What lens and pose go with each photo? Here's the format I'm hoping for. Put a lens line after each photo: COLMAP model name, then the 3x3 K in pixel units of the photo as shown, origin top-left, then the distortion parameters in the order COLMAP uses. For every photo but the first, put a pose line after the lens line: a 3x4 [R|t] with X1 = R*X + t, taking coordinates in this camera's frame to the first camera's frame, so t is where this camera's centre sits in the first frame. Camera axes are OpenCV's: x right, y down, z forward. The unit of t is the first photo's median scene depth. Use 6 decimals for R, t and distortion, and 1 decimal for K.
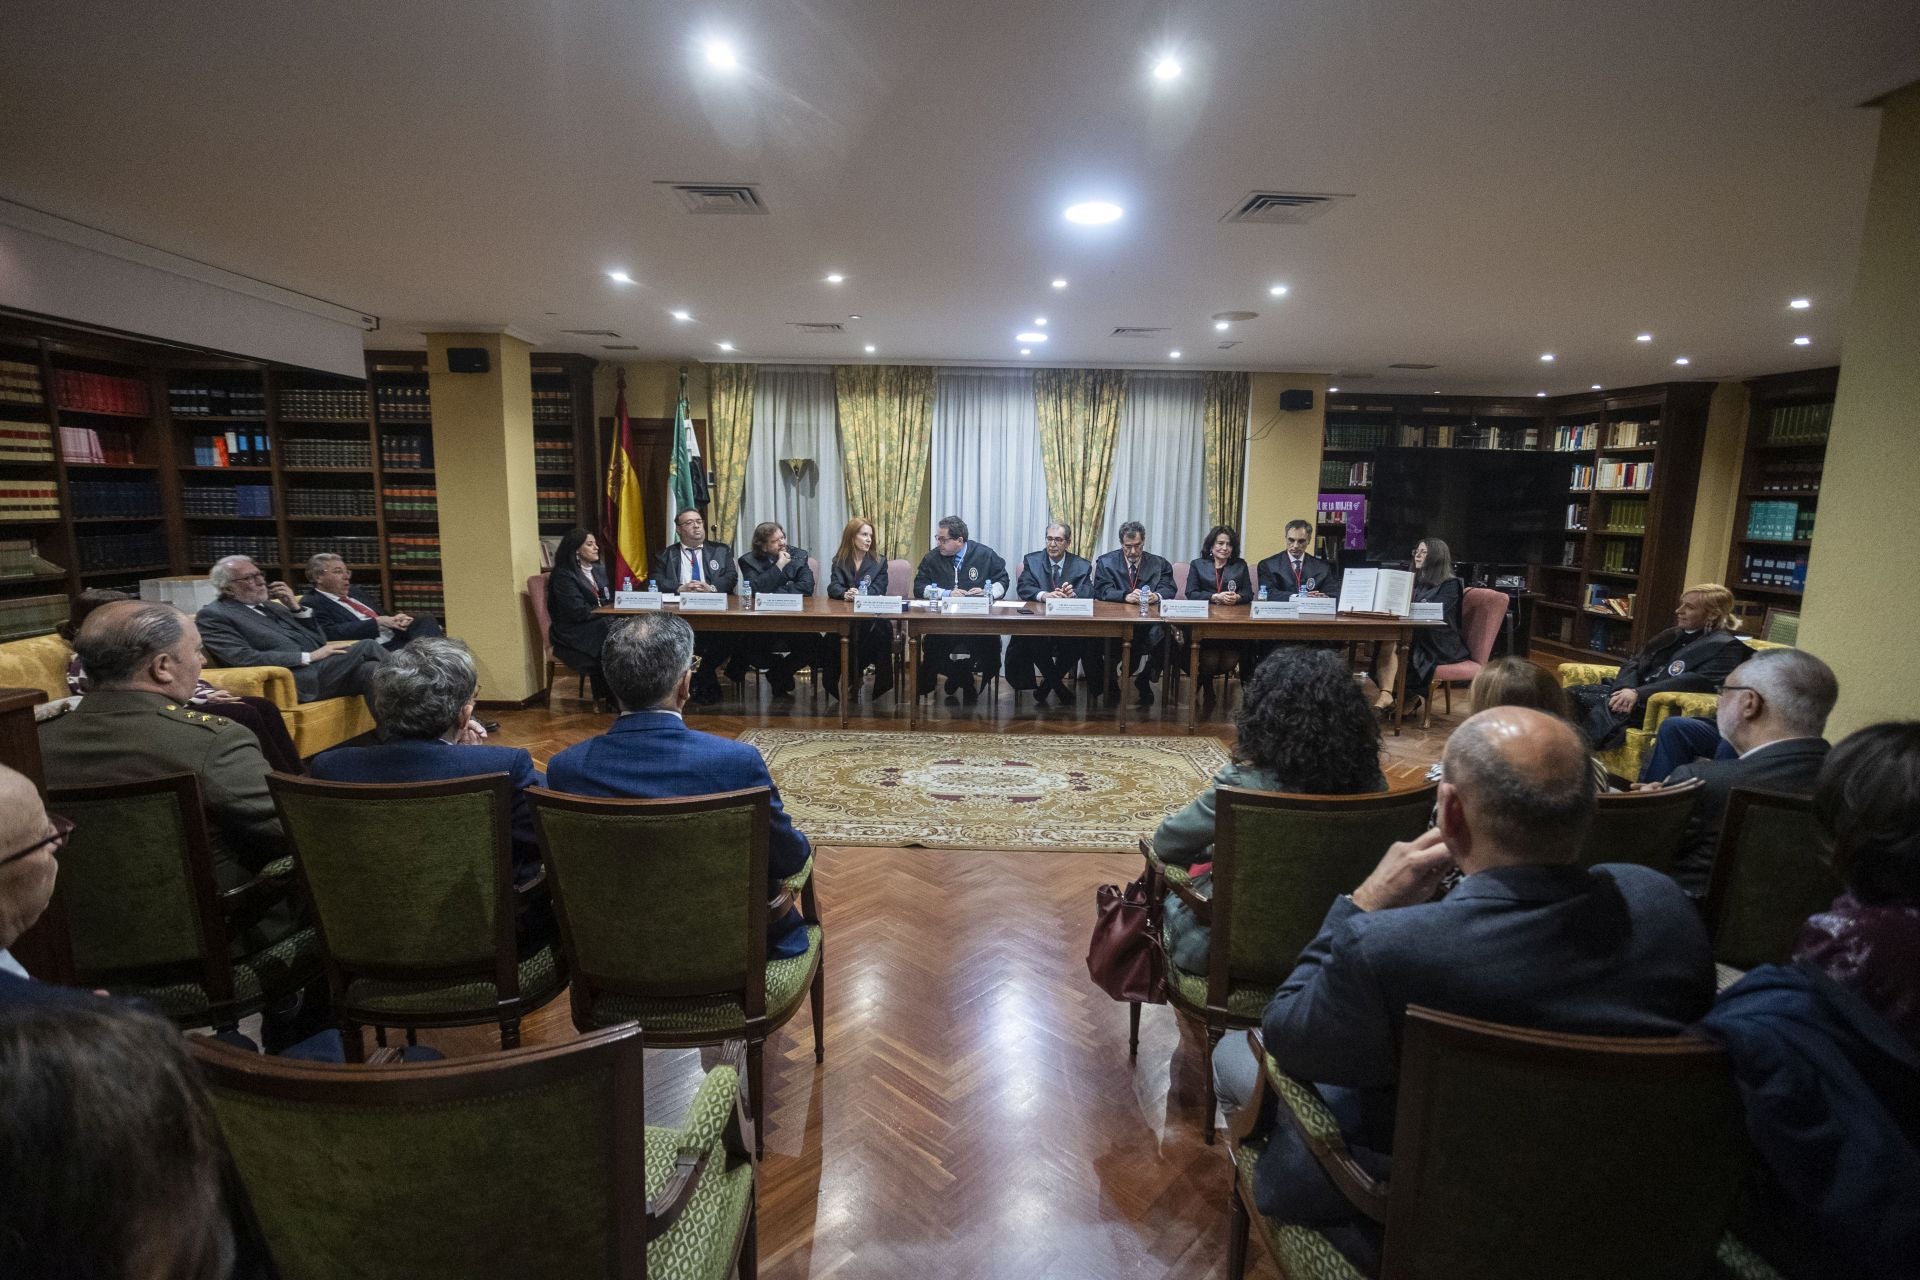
lens RADIAL K [[922.2, 0, 955.0], [0, 922.2, 620.3], [0, 0, 1]] dist [-0.034713, 0.023745]
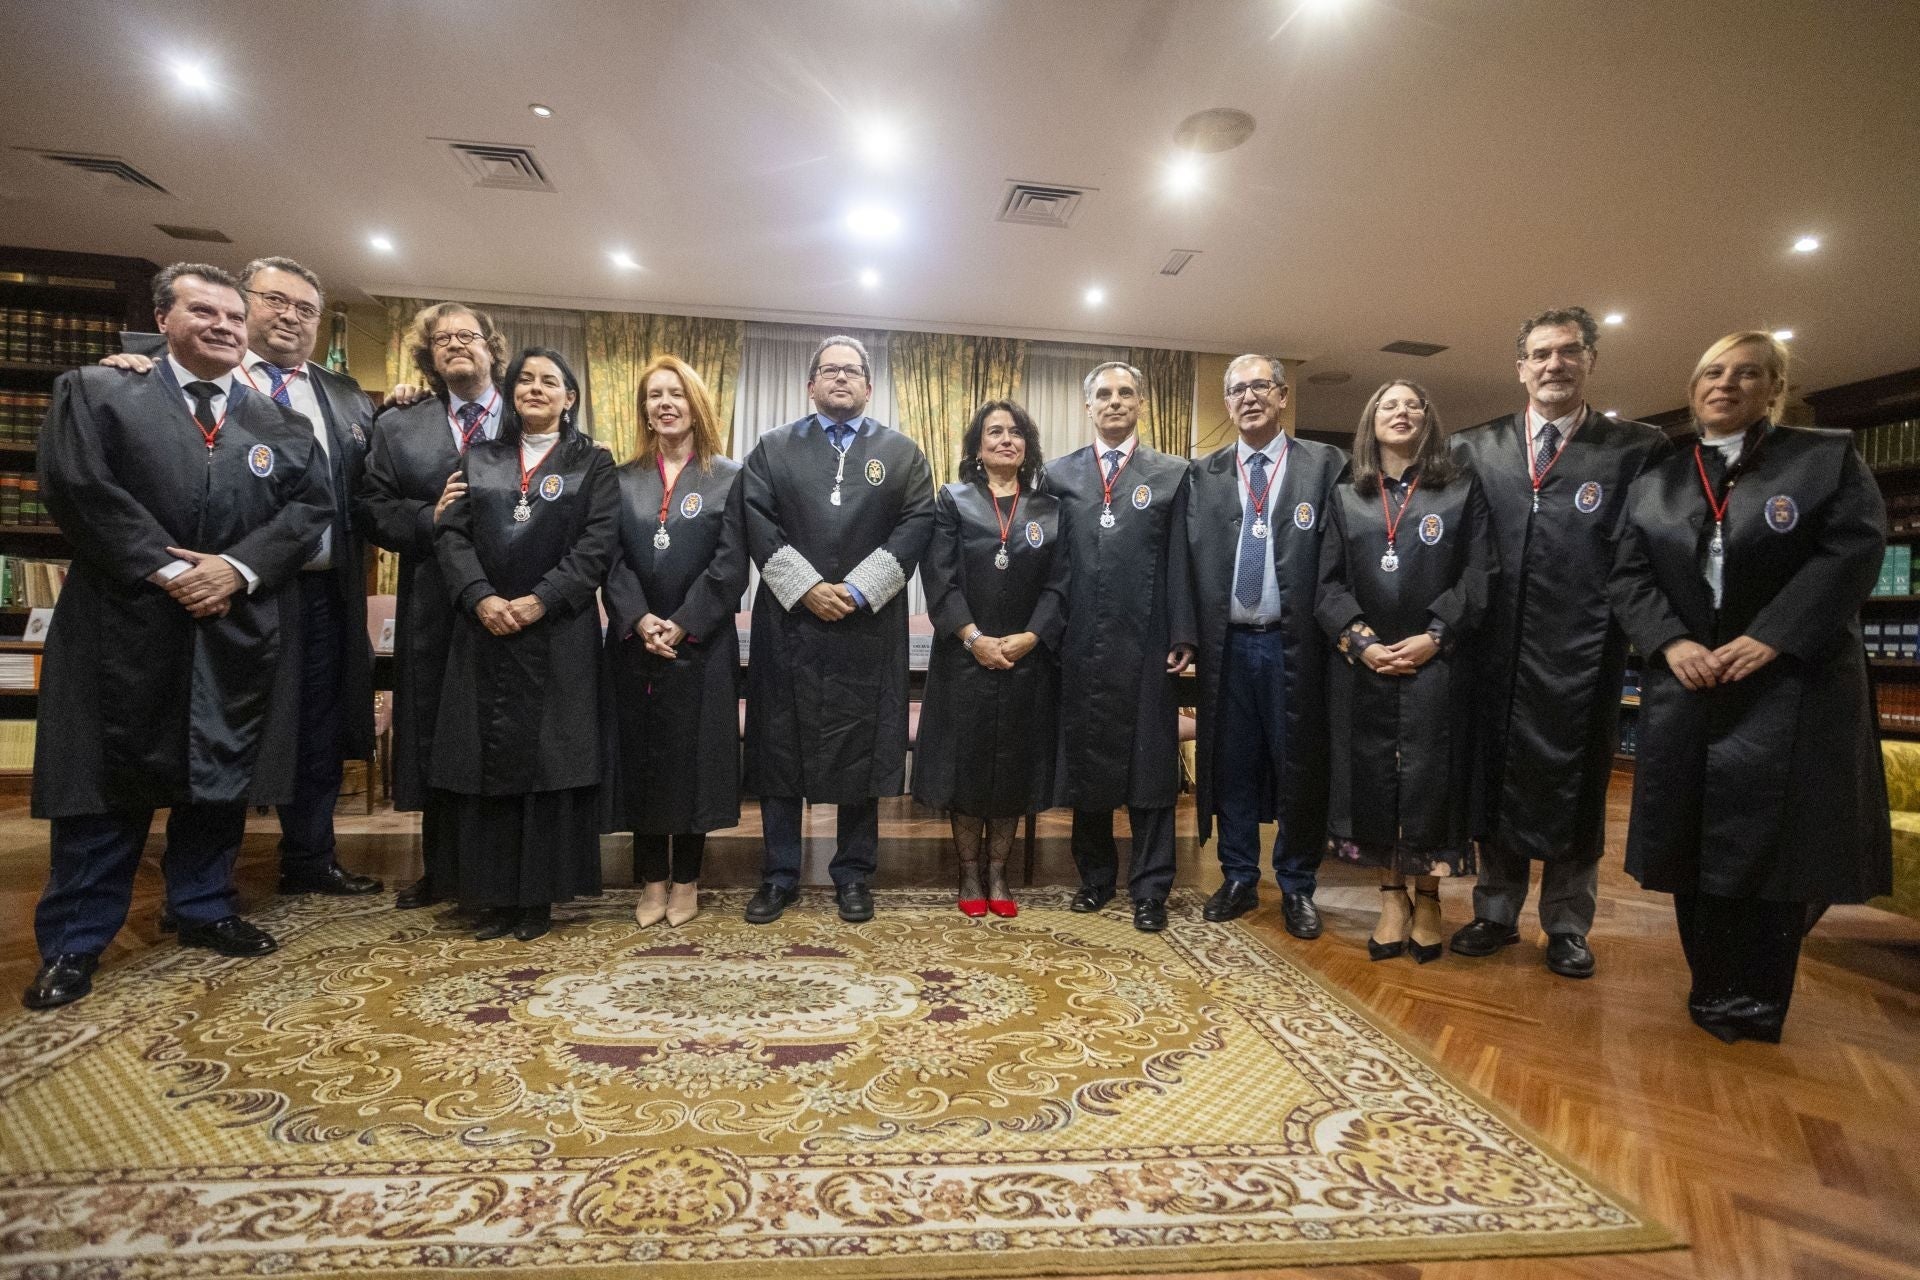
lens RADIAL K [[922.2, 0, 953.8], [0, 922.2, 633.8], [0, 0, 1]] dist [-0.034713, 0.023745]
pose [[0.993001, 0.012494, 0.117443, 0.063945], [0.003852, 0.990434, -0.137934, 0.046787], [-0.118043, 0.137421, 0.983454, 0.399169]]
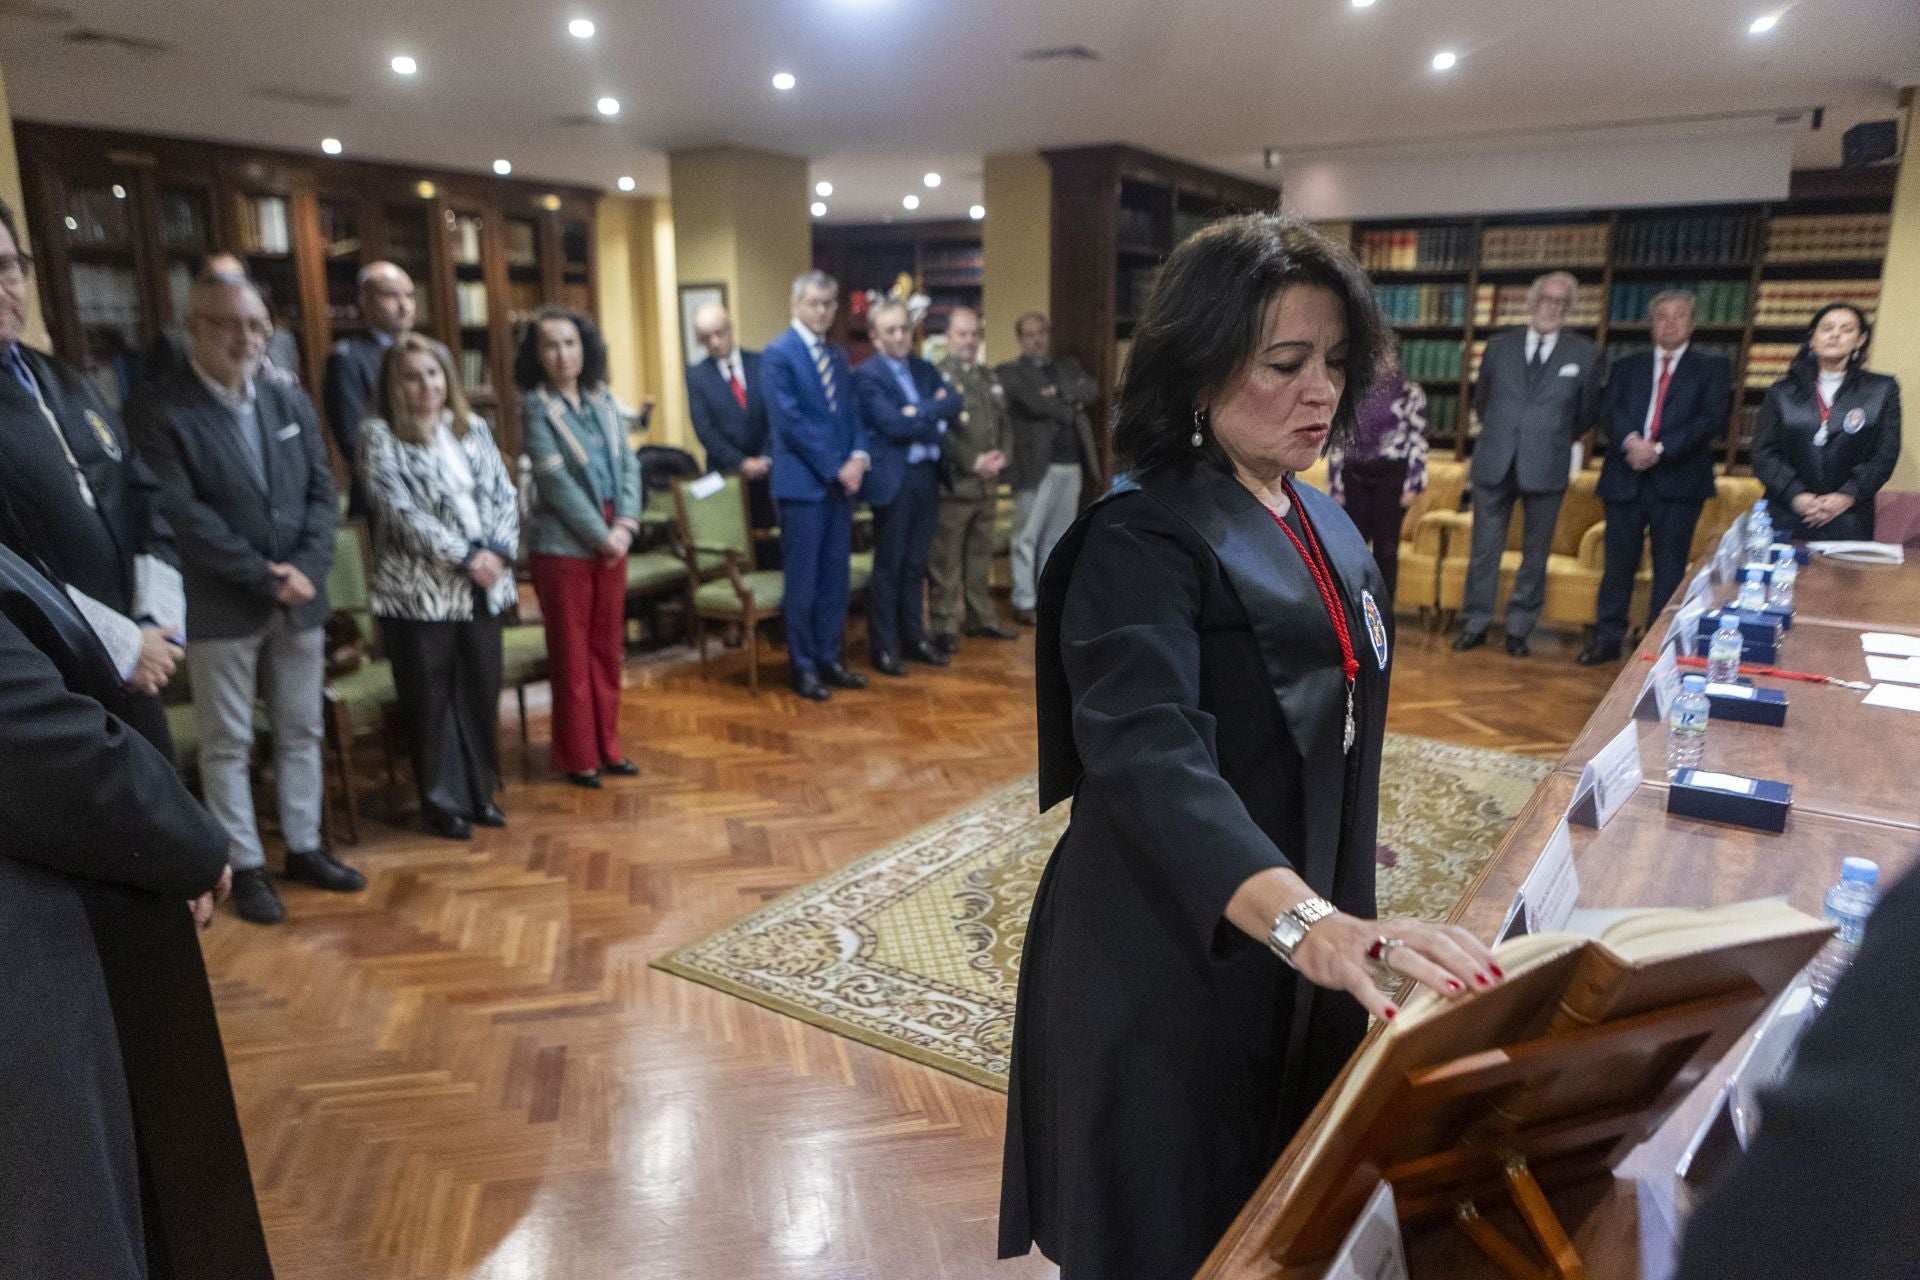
lens RADIAL K [[1310.6, 0, 949.2], [0, 1310.6, 639.5], [0, 0, 1]] dist [-0.032948, 0.028075]
pose [[-0.556678, 0.166571, -0.813858, 0.568152], [-0.123667, 0.952159, 0.279465, -0.111820], [0.821472, 0.256219, -0.509446, 0.909732]]
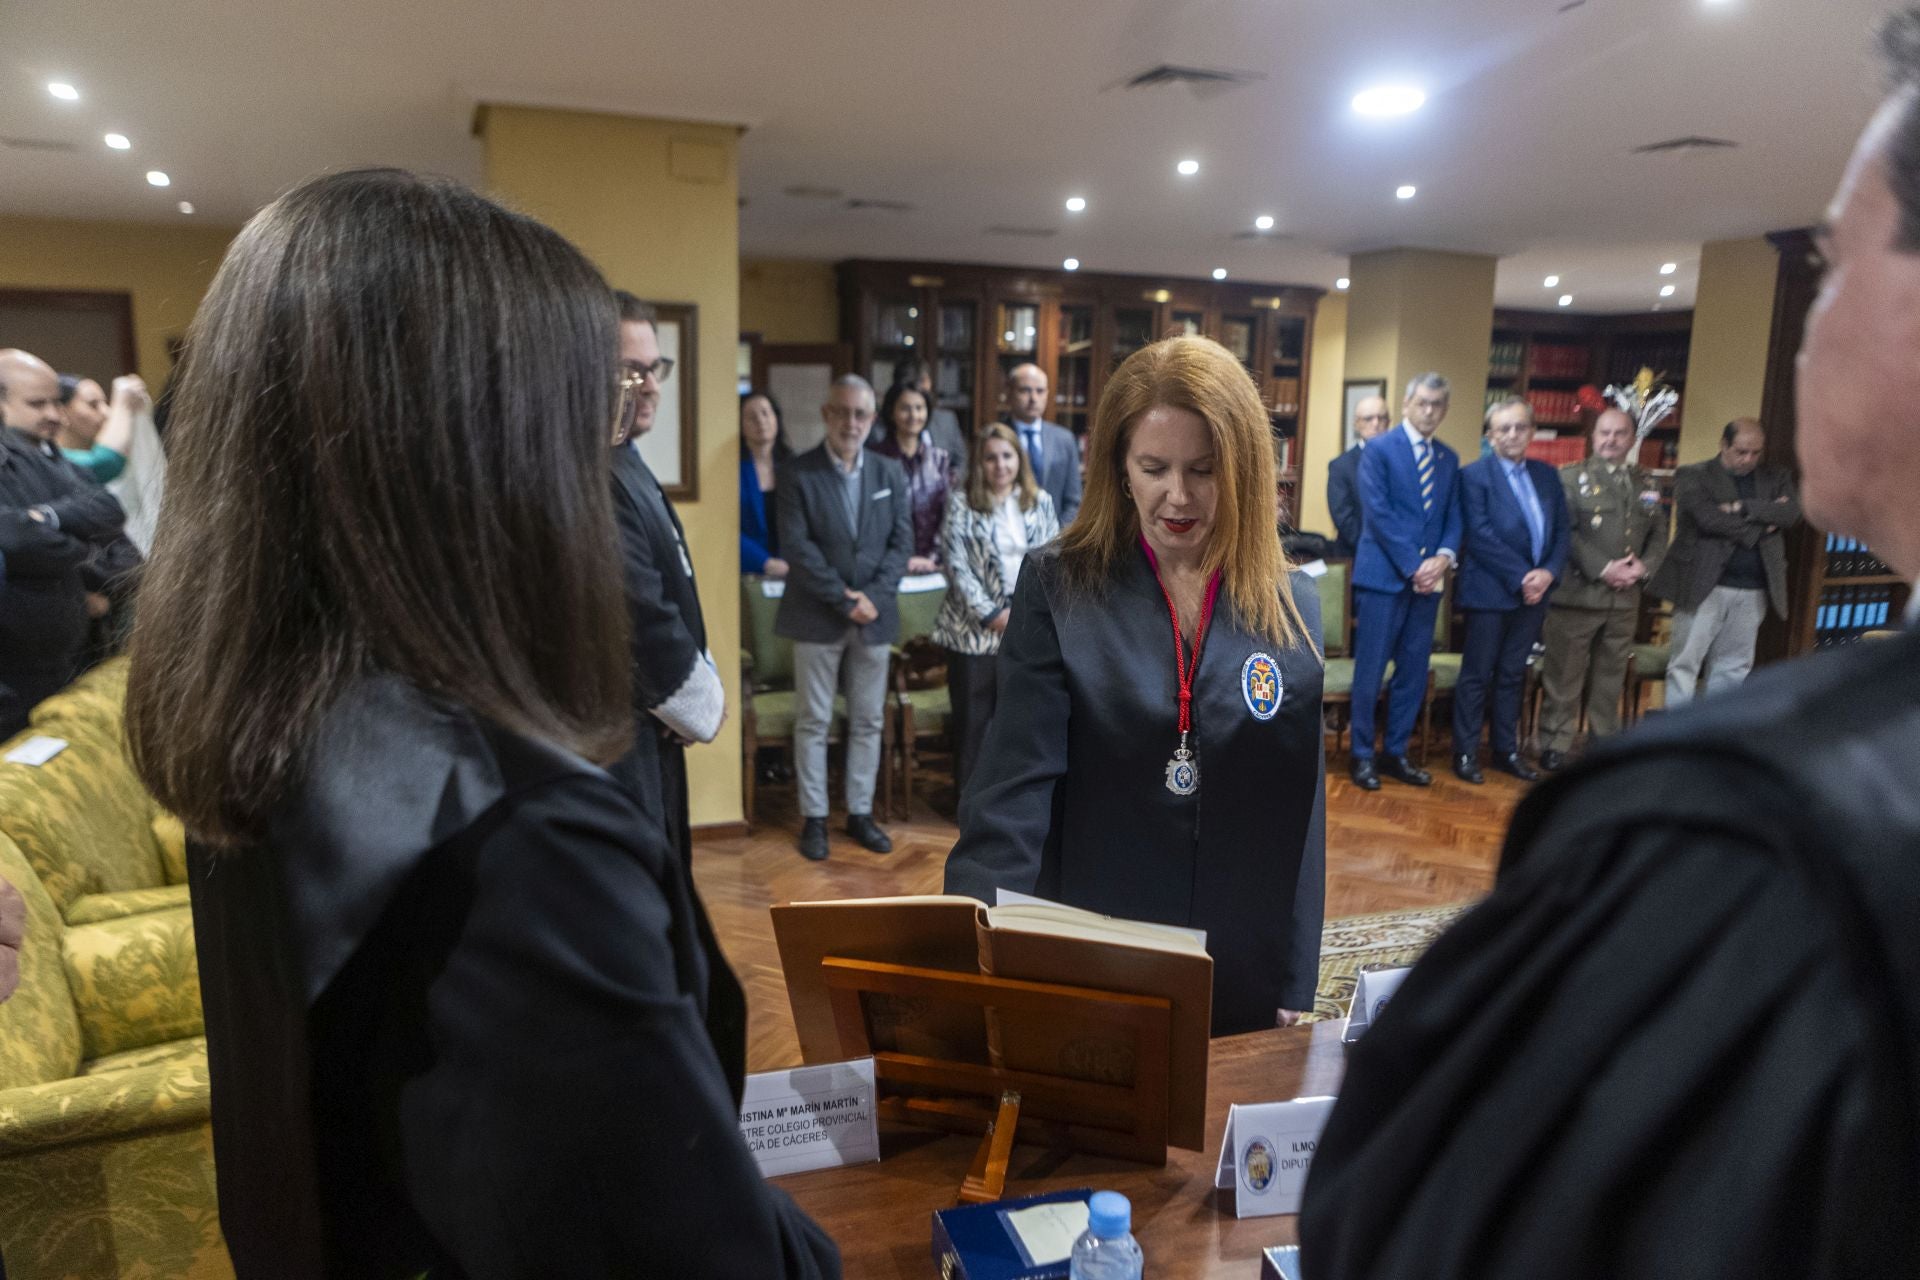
lens RADIAL K [[1310.6, 0, 930.6], [0, 1310.6, 632.3], [0, 0, 1]] dist [-0.032948, 0.028075]
pose [[-0.938813, 0.017036, -0.344007, 0.493605], [-0.086271, 0.955307, 0.282748, -0.142592], [0.333449, 0.295125, -0.895384, 1.060893]]
